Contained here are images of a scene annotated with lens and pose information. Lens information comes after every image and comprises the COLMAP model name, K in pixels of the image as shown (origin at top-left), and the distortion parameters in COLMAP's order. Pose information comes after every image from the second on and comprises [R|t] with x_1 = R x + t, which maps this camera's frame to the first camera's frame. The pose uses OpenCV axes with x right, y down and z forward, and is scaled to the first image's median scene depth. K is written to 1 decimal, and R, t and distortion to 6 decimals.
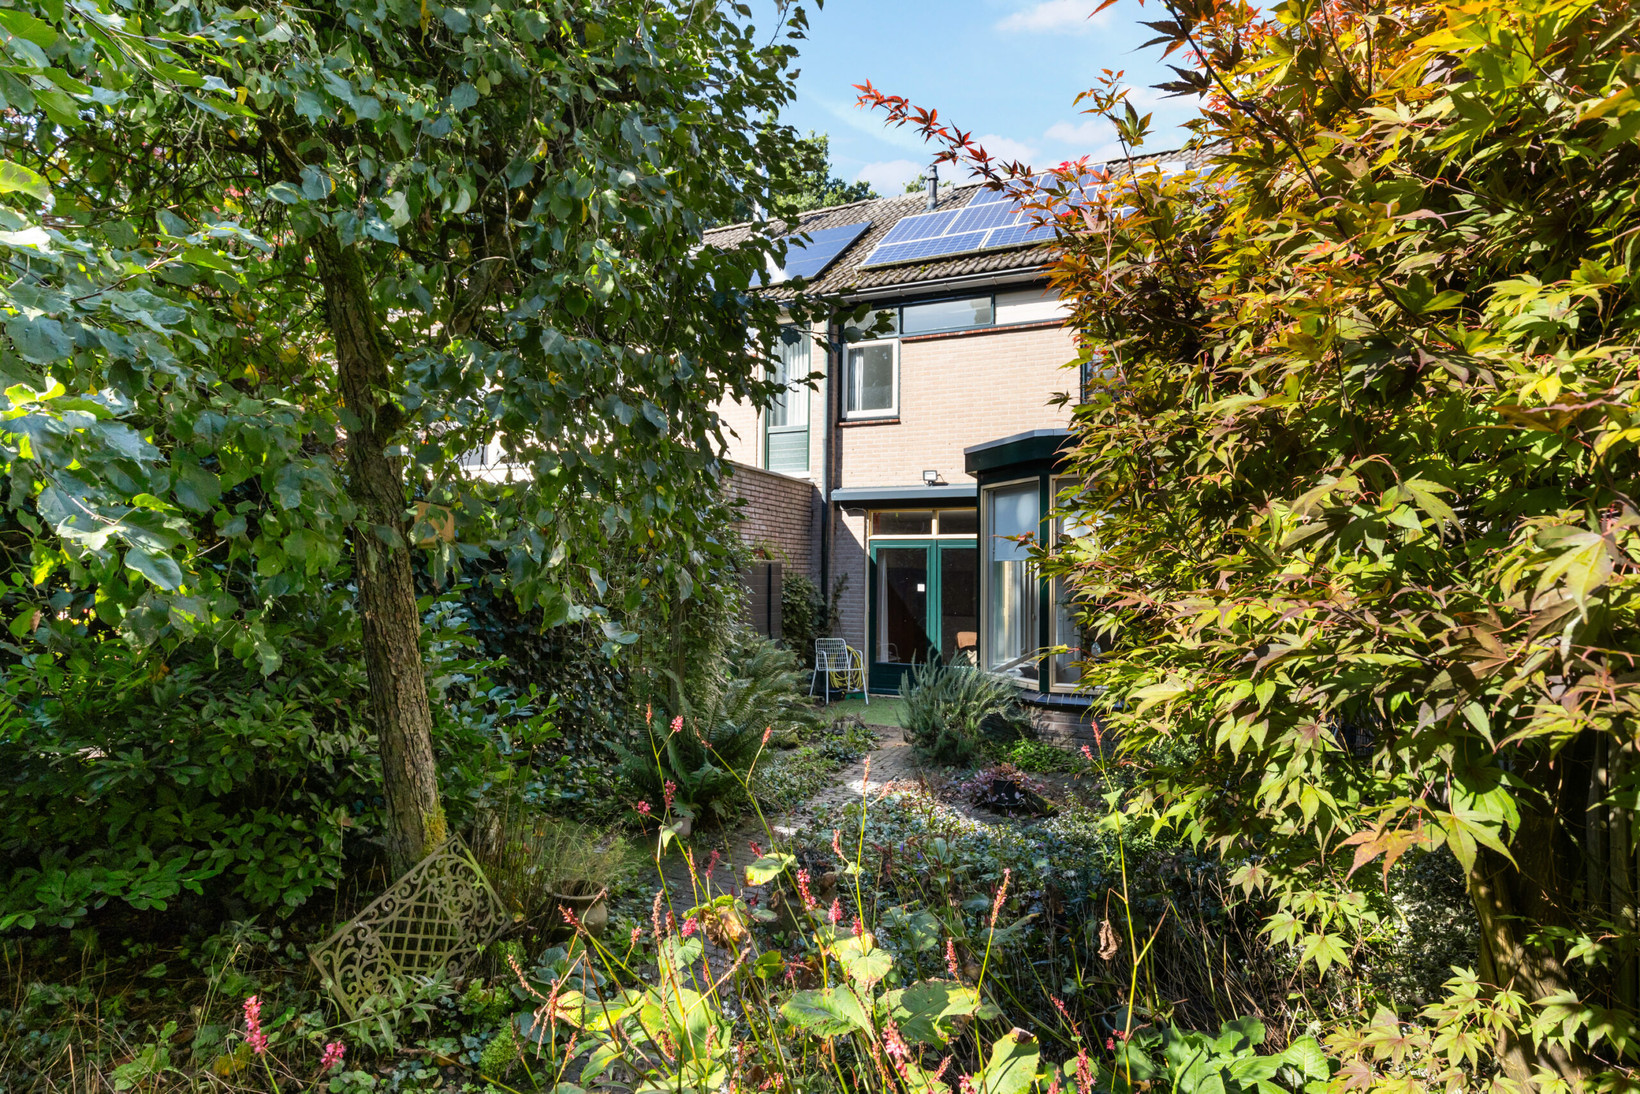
lens RADIAL K [[835.7, 0, 822.2], [0, 835.7, 547.3], [0, 0, 1]] dist [0.001085, -0.000450]
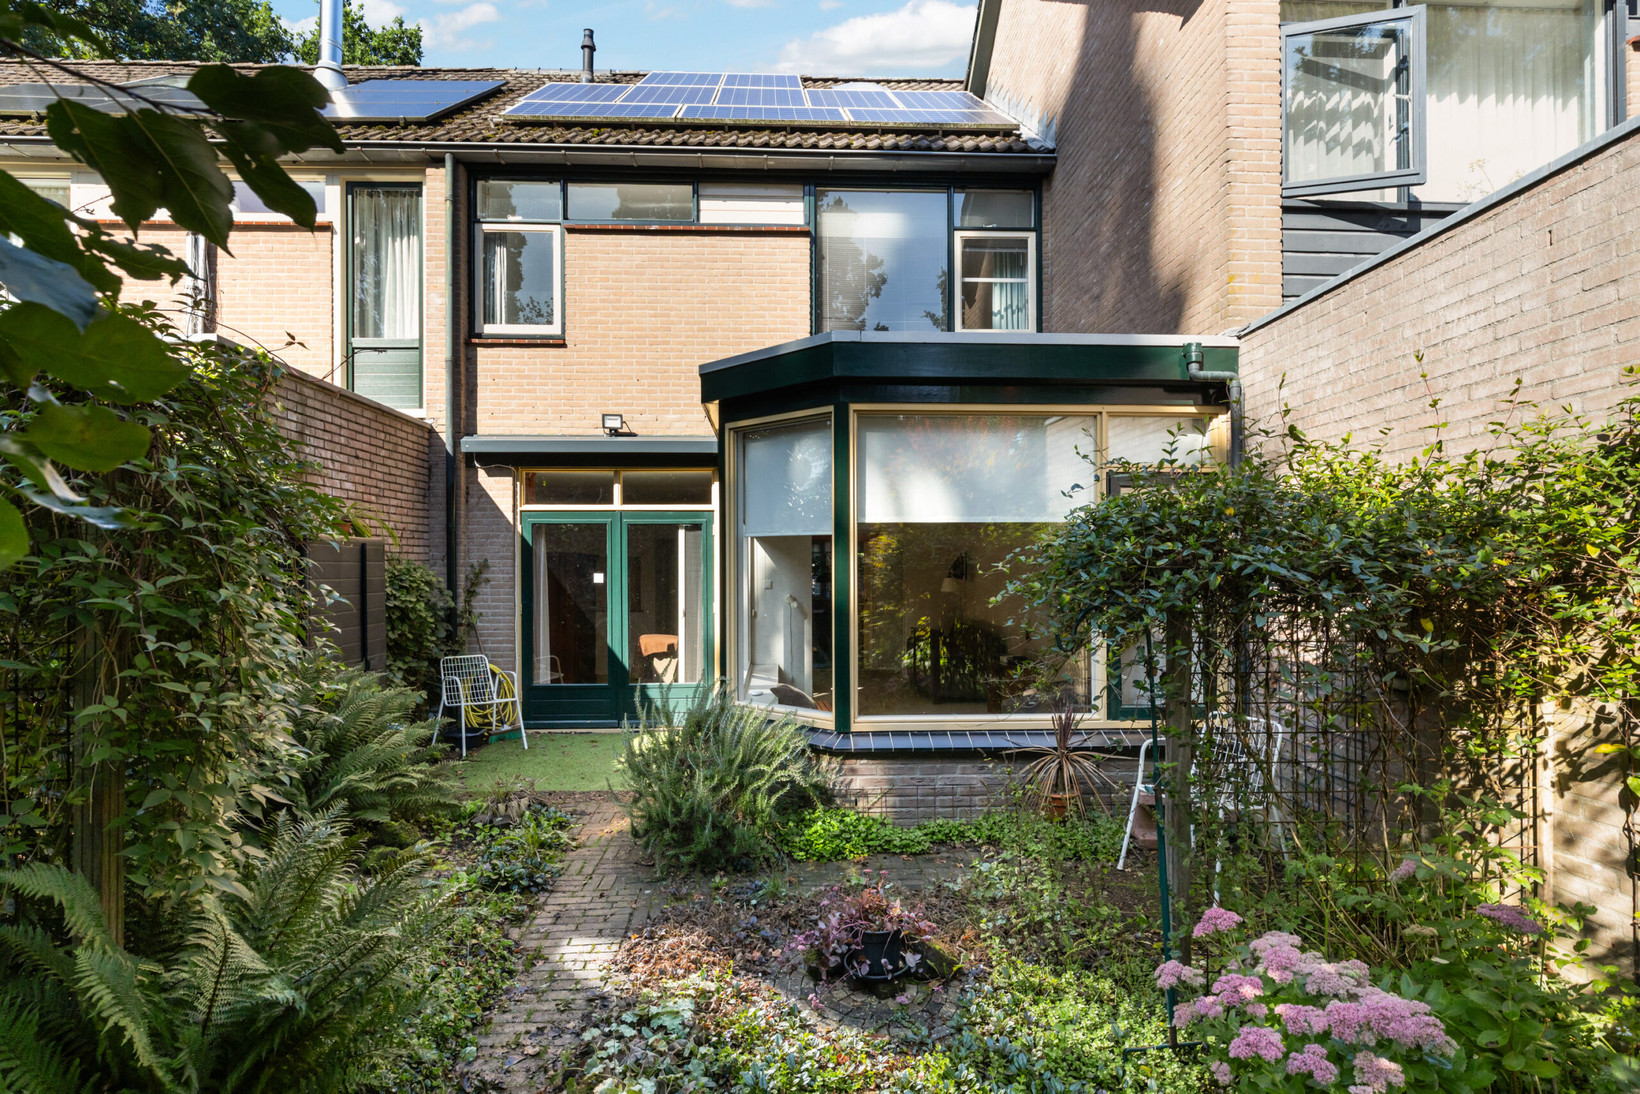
lens RADIAL K [[835.7, 0, 819.5], [0, 835.7, 563.8], [0, 0, 1]] dist [0.001085, -0.000450]
pose [[0.899522, -0.013920, 0.436653, -0.025254], [-0.001670, 0.999375, 0.035299, 0.010317], [-0.436872, -0.032481, 0.898937, 0.264829]]
